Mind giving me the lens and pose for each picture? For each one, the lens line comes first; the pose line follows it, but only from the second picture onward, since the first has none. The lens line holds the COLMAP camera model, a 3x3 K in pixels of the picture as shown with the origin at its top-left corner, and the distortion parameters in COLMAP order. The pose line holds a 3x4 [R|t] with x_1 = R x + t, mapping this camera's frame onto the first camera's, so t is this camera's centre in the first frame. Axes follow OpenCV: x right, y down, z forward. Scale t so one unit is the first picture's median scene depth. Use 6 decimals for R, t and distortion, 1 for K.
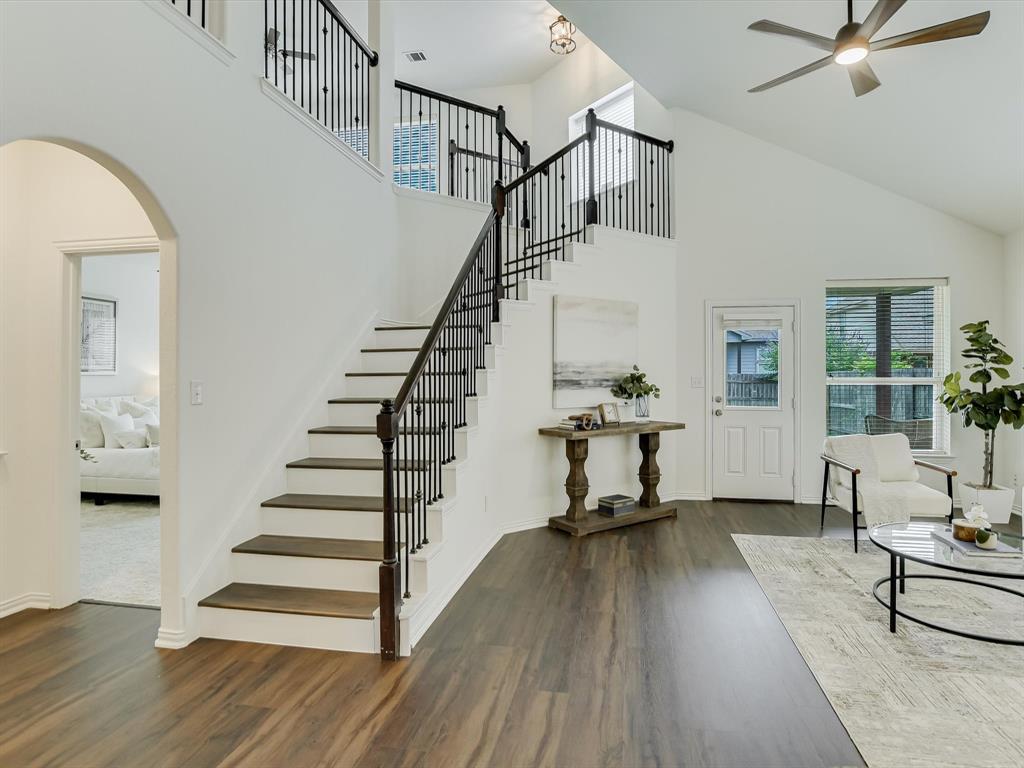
lens RADIAL K [[562.3, 0, 538.3], [0, 562.3, 371.0], [0, 0, 1]] dist [-0.003407, 0.003035]
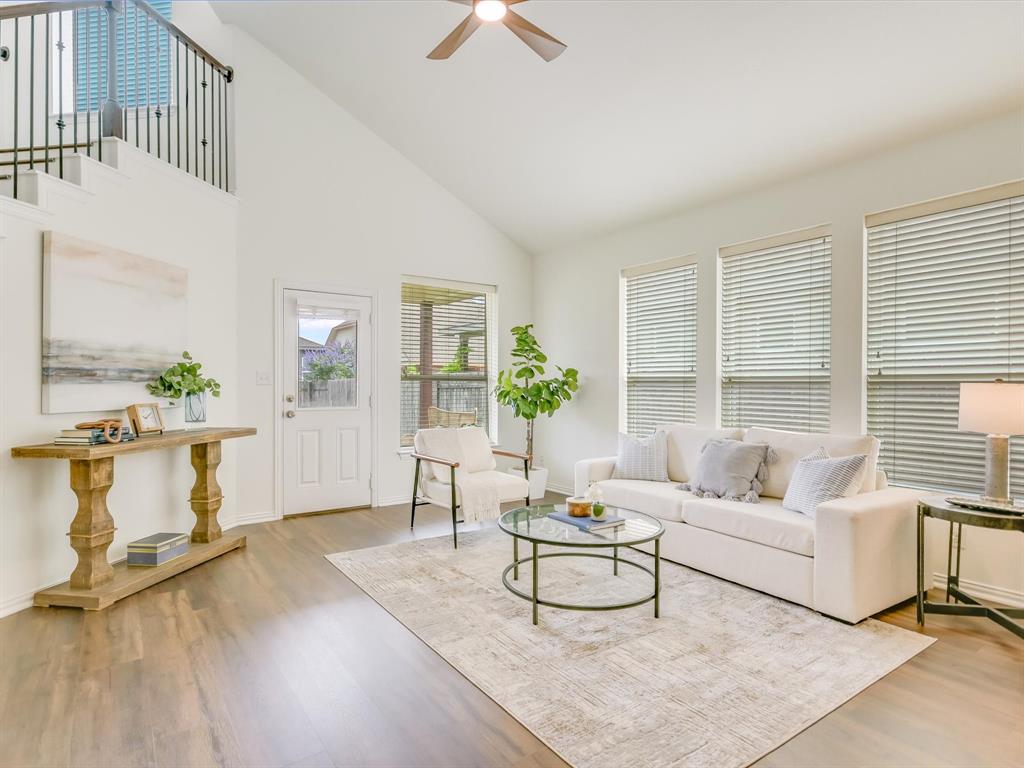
lens RADIAL K [[562.3, 0, 518.1], [0, 562.3, 386.7], [0, 0, 1]] dist [-0.003407, 0.003035]
pose [[0.707118, -0.001452, 0.707094, -0.040201], [-0.008188, 0.999914, 0.010242, 0.026412], [-0.707048, -0.013032, 0.707045, 0.193388]]
